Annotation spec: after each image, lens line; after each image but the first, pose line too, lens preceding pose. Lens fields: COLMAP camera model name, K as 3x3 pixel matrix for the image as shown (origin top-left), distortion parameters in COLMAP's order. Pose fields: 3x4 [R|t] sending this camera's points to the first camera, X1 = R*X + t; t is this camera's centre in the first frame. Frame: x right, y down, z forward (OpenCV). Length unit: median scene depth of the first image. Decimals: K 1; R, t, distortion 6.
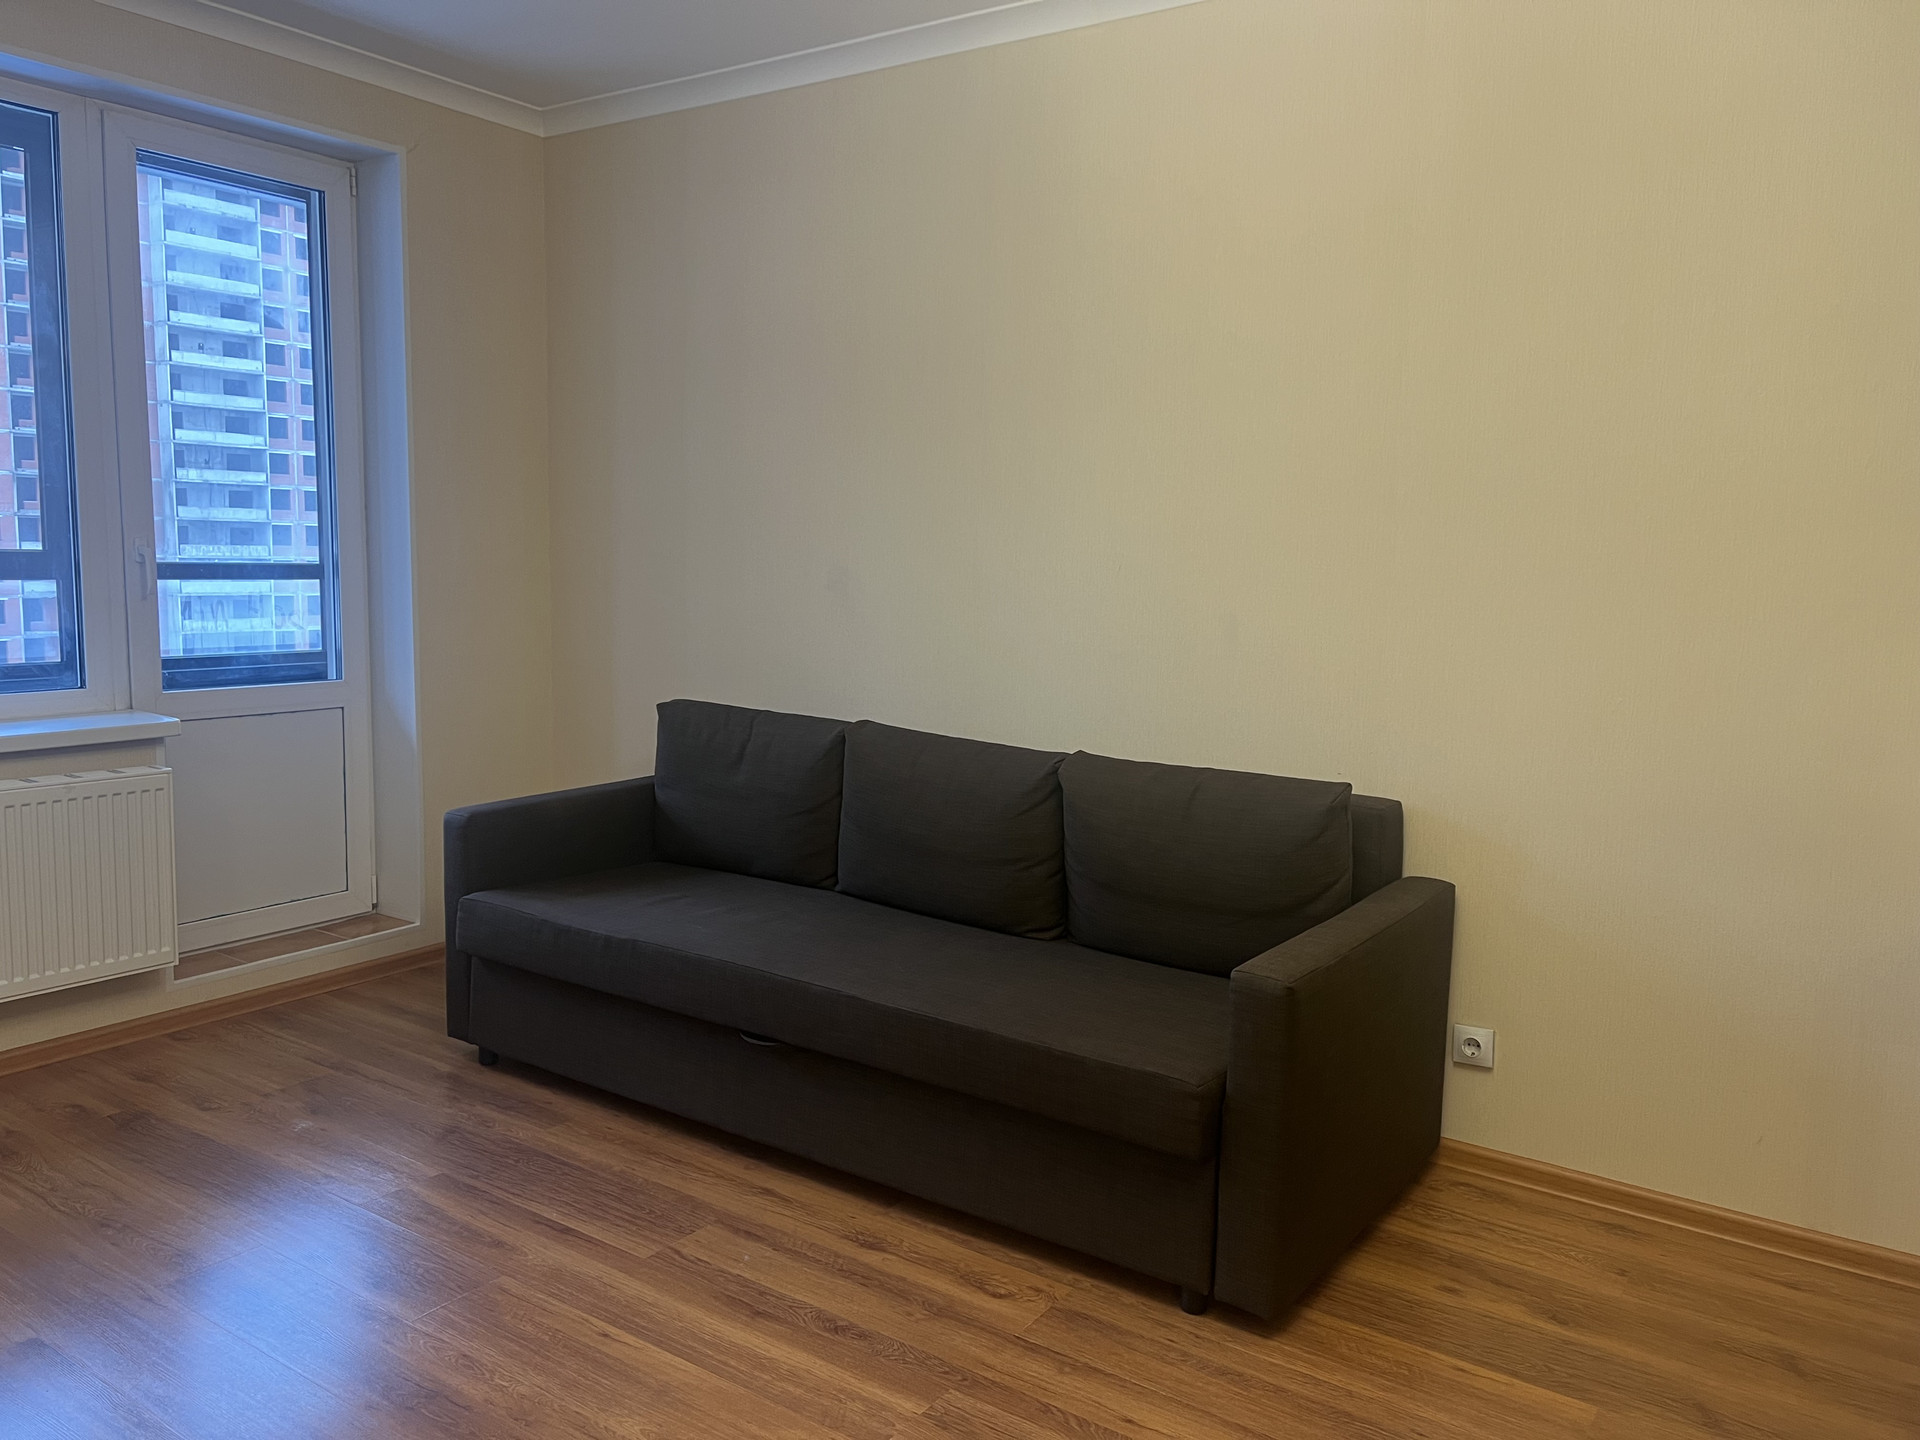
lens RADIAL K [[1435.2, 0, 960.0], [0, 1435.2, 720.0], [0, 0, 1]] dist [0.069101, -0.084954]
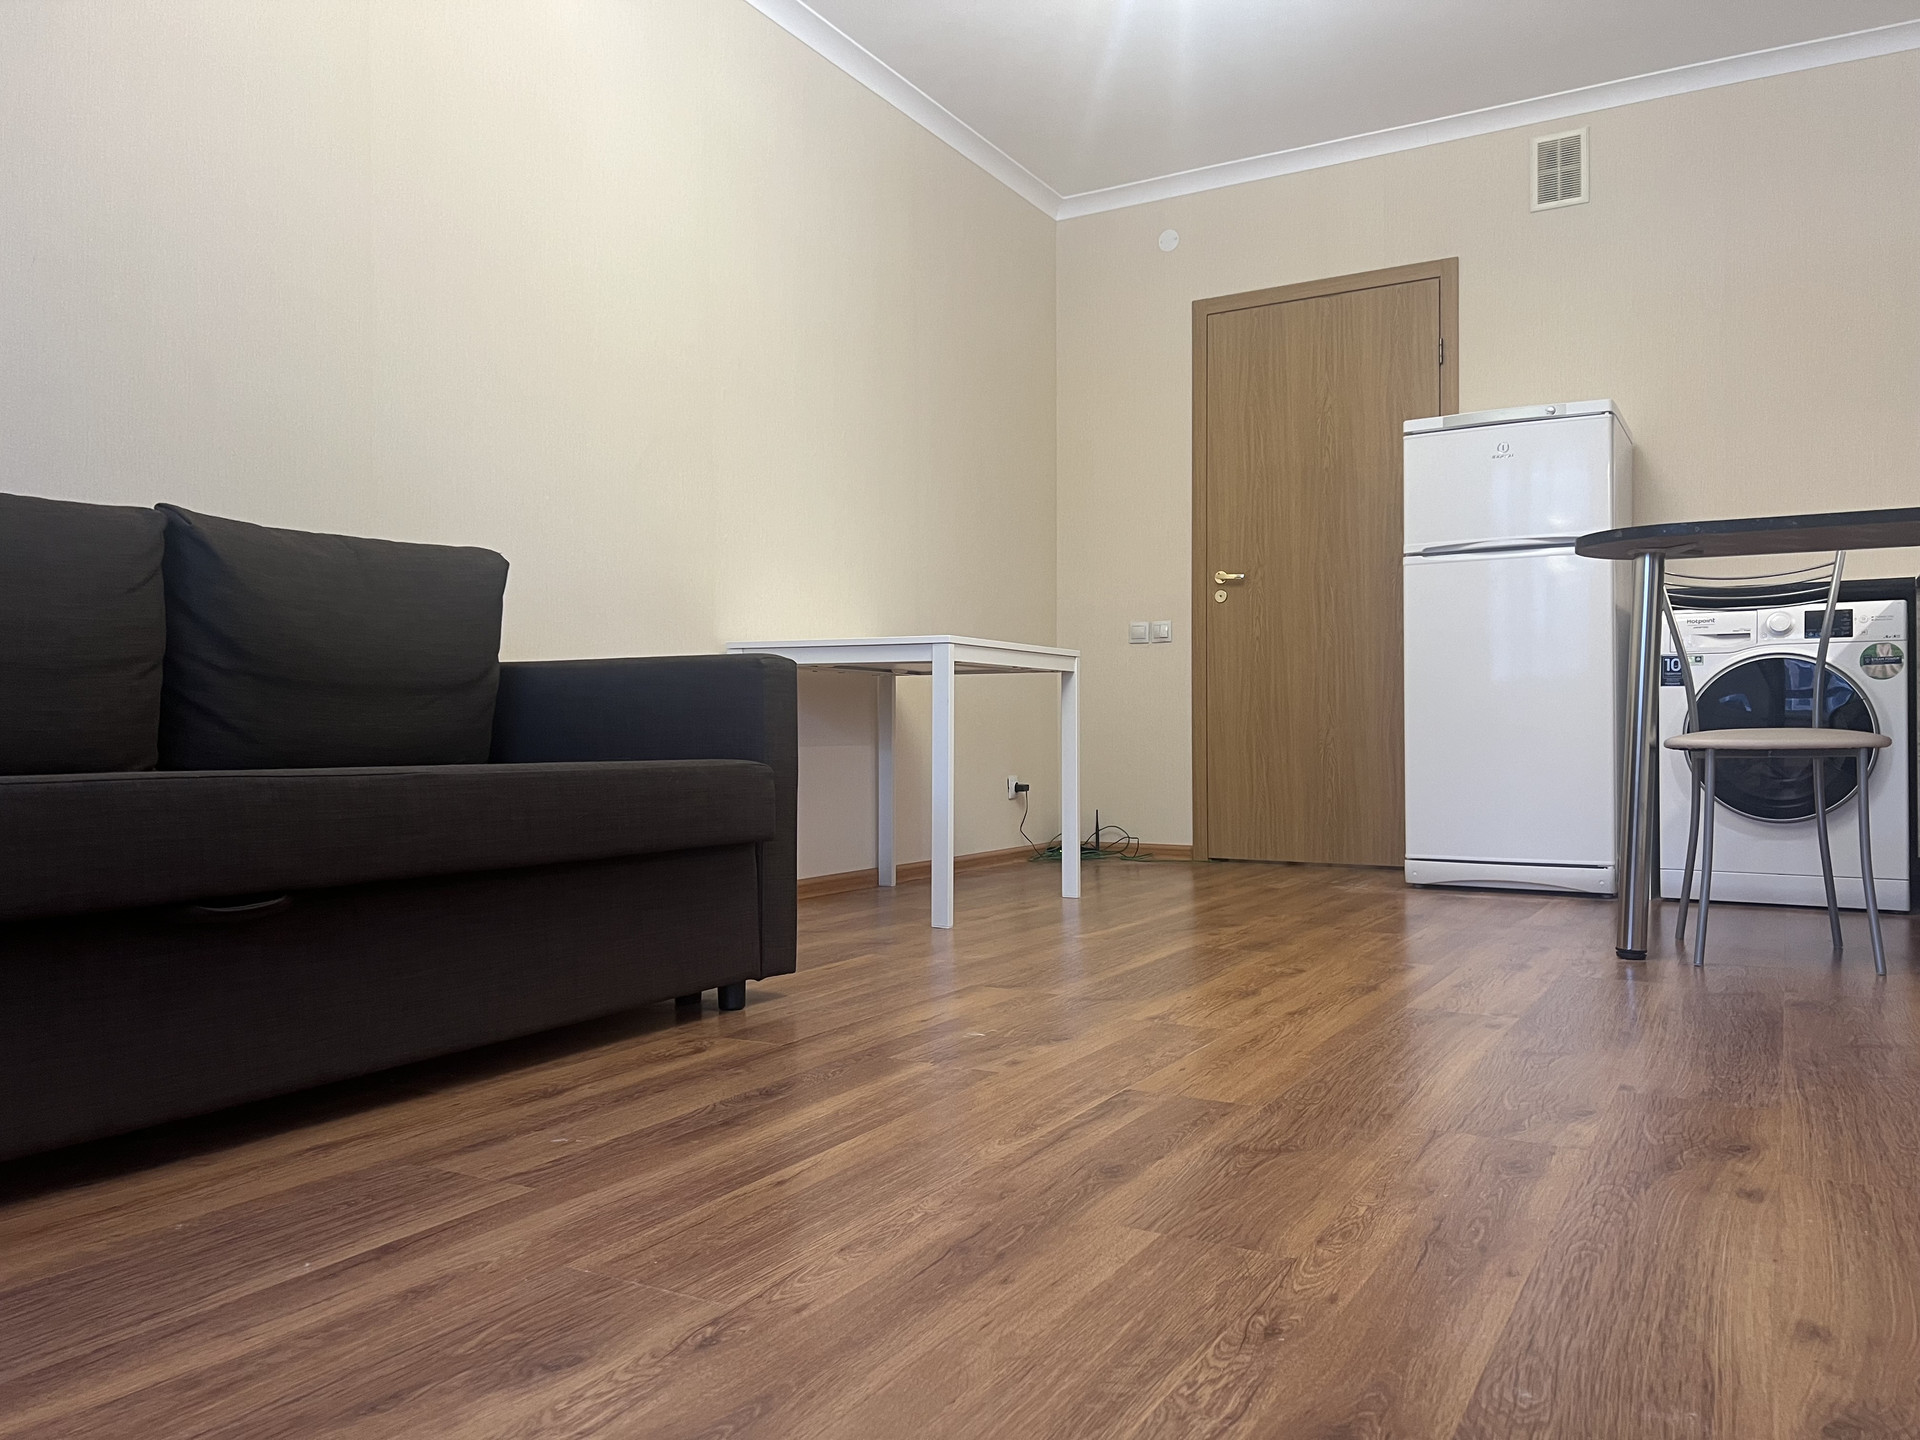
lens RADIAL K [[1435.2, 0, 960.0], [0, 1435.2, 720.0], [0, 0, 1]] dist [0.069101, -0.084954]
pose [[-0.095766, -0.012154, 0.995330, -0.776388], [0.111951, 0.993450, 0.022903, 0.179350], [-0.989088, 0.113622, -0.093778, 0.821442]]
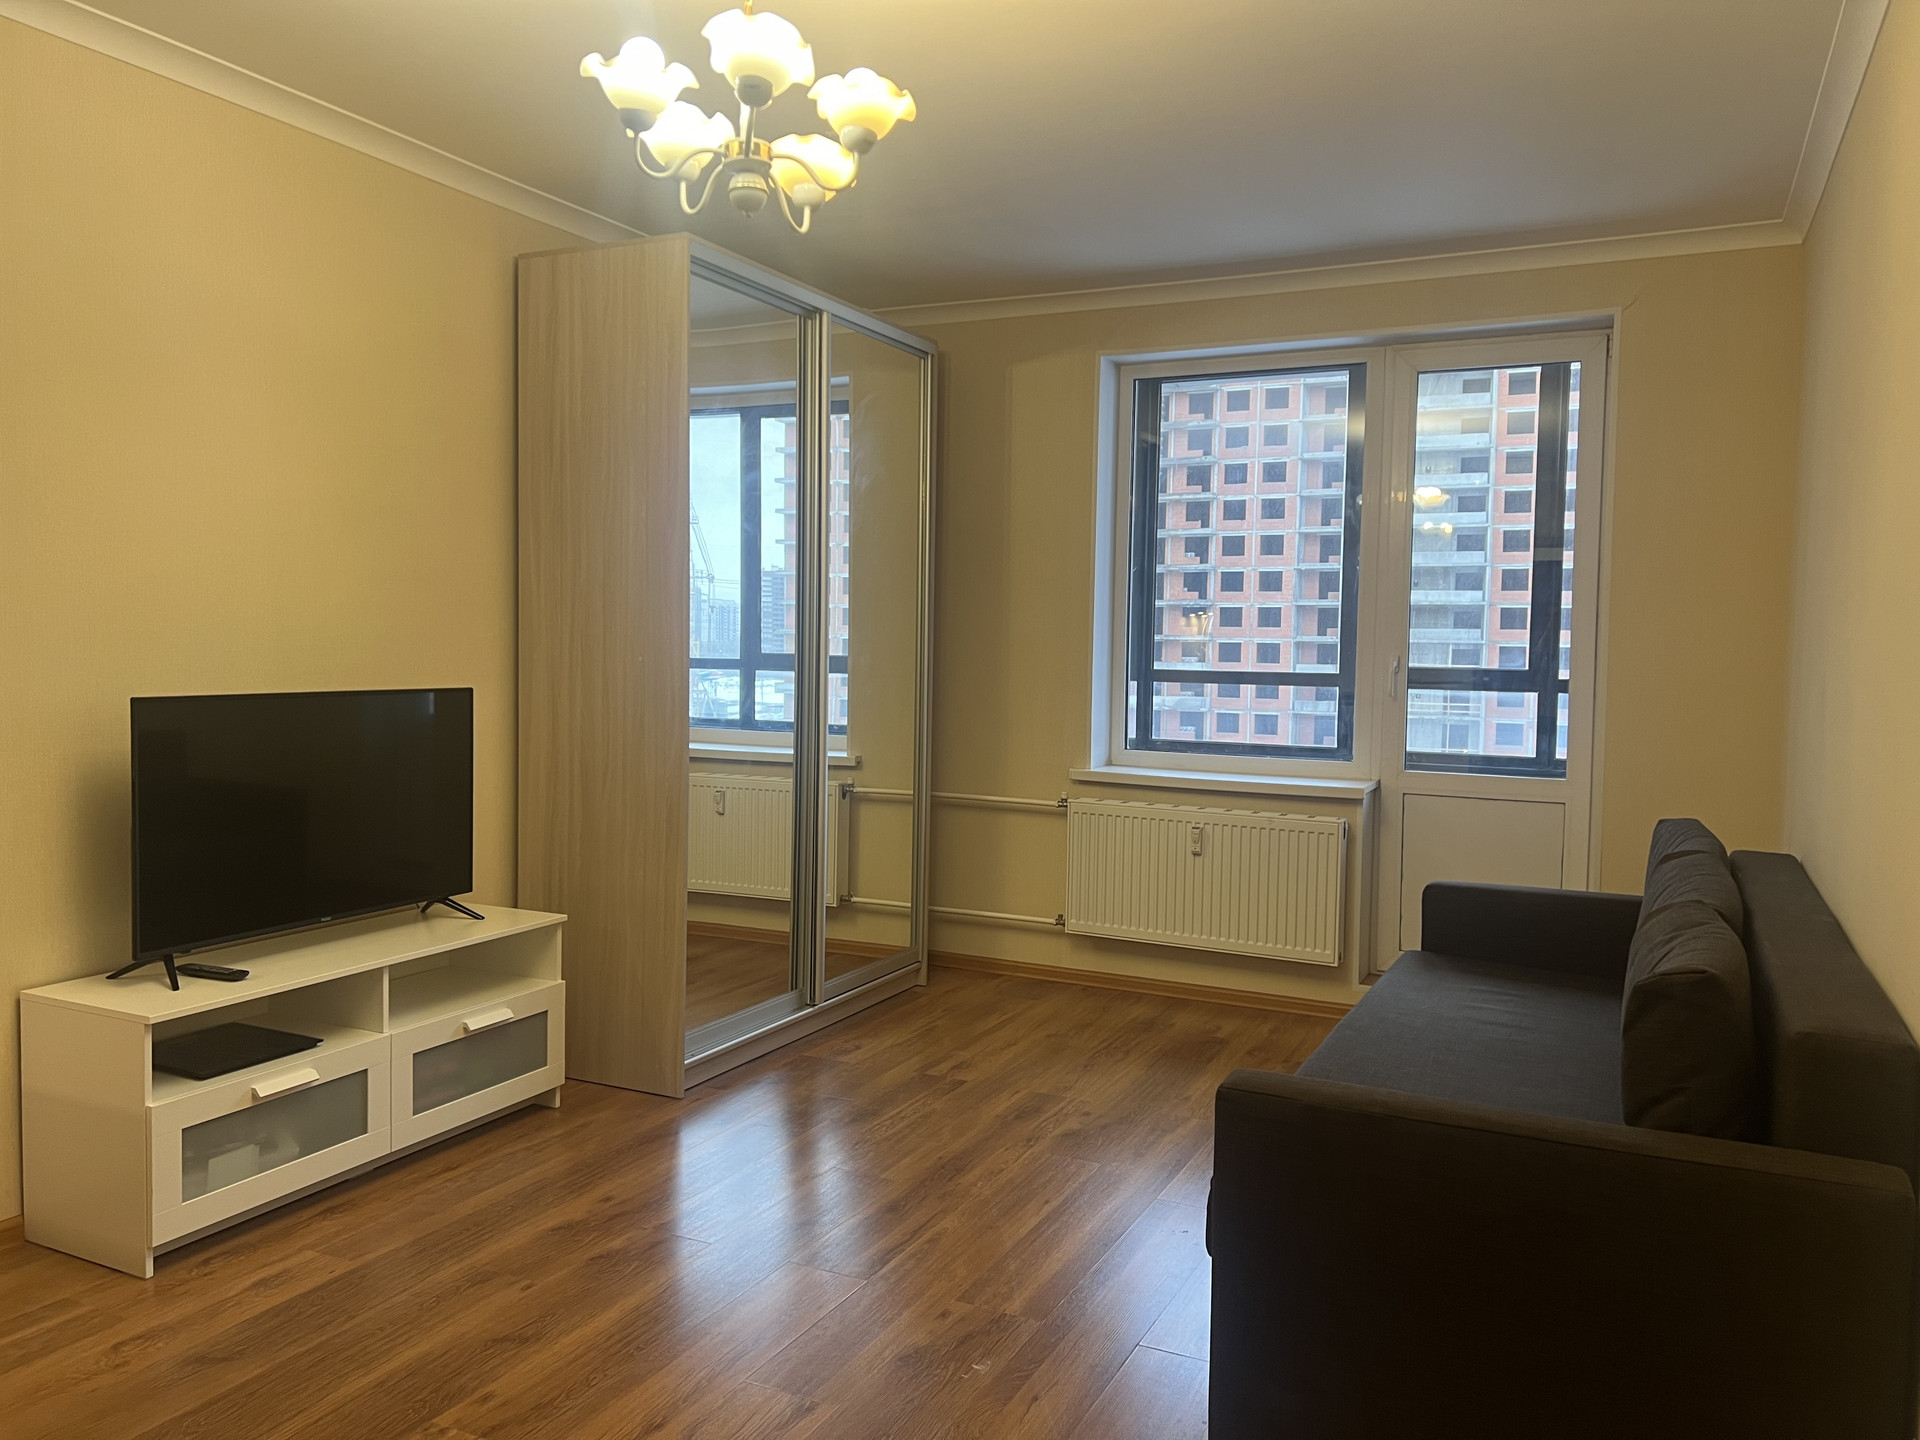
lens RADIAL K [[1435.2, 0, 960.0], [0, 1435.2, 720.0], [0, 0, 1]] dist [0.069101, -0.084954]
pose [[0.163959, 0.038642, -0.985710, 0.970568], [-0.127489, 0.991683, 0.017670, -0.053181], [0.978194, 0.122770, 0.167521, 0.531146]]
